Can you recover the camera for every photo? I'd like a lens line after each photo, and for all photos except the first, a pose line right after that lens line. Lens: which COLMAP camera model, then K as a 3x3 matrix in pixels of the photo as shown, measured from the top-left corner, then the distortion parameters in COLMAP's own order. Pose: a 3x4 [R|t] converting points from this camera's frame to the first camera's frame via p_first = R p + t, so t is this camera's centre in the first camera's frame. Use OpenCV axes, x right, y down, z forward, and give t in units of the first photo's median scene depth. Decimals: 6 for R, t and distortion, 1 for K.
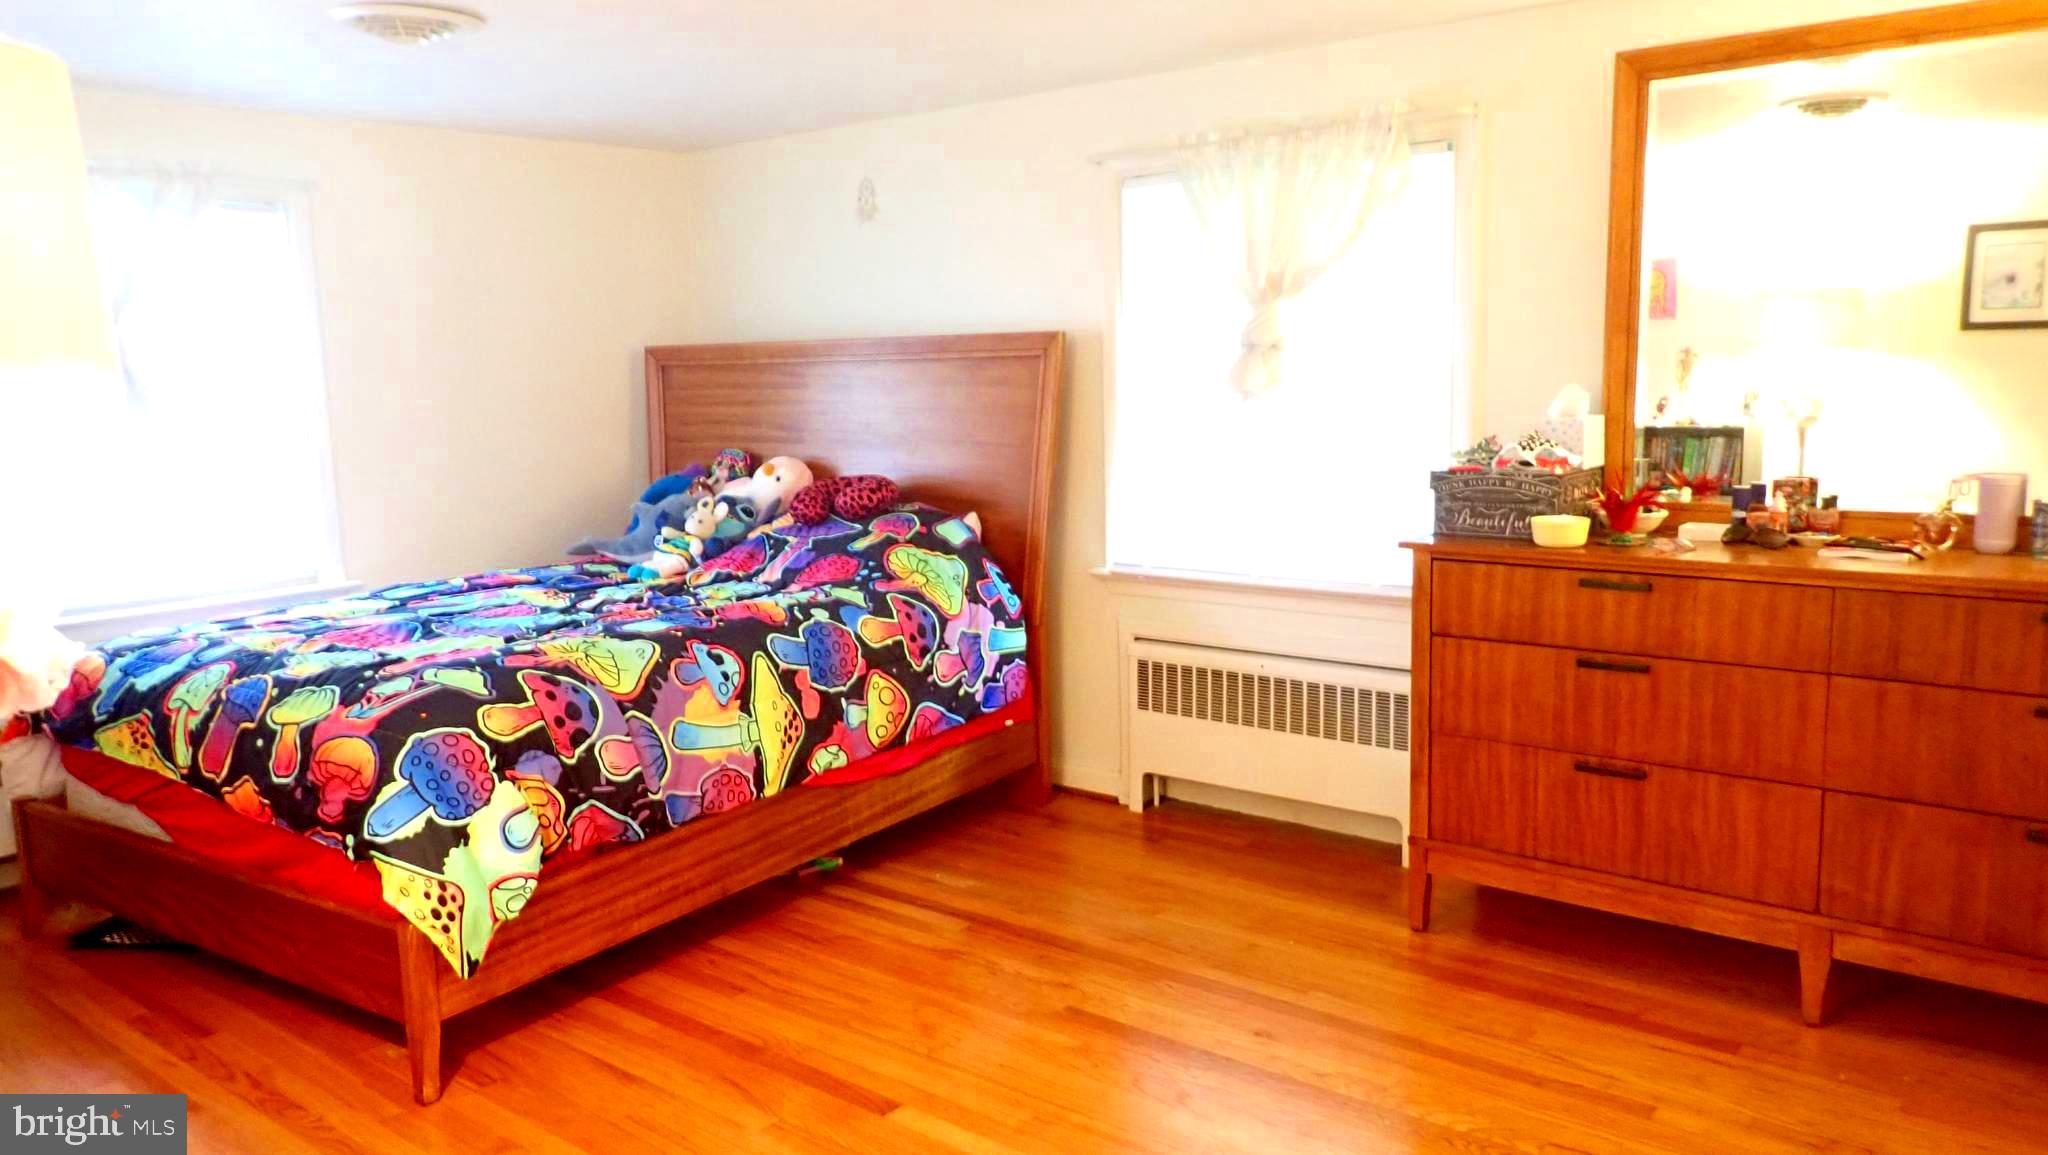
lens RADIAL K [[1515.8, 0, 1024.7], [0, 1515.8, 577.1], [0, 0, 1]] dist [-0.002358, -0.000329]
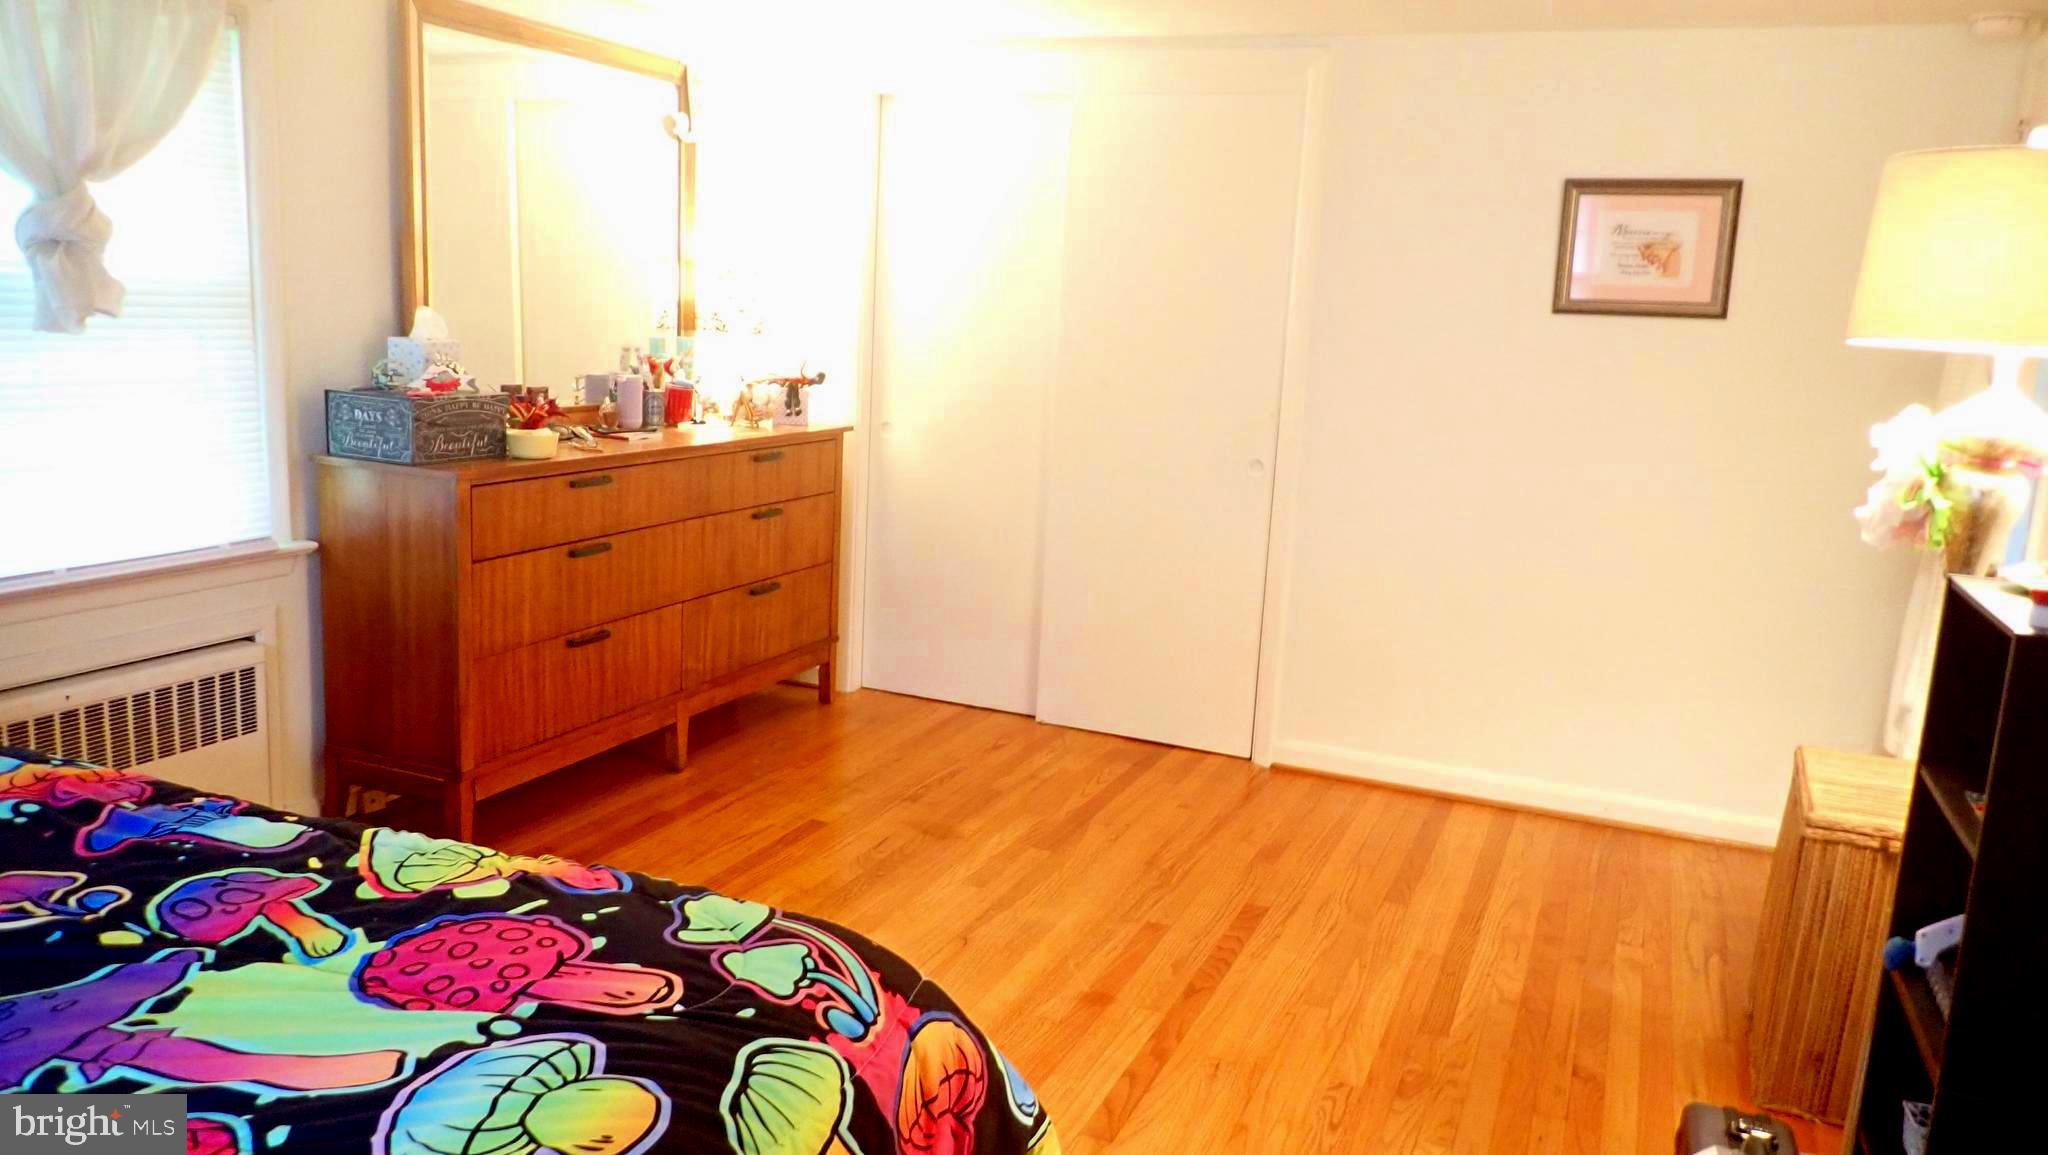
lens RADIAL K [[1515.8, 0, 1024.3], [0, 1515.8, 581.9], [0, 0, 1]] dist [-0.002358, -0.000329]
pose [[-0.283221, -0.179714, 0.942066, -0.814226], [0.085480, 0.973647, 0.211437, -0.136547], [-0.955238, 0.140411, -0.260396, 0.968732]]
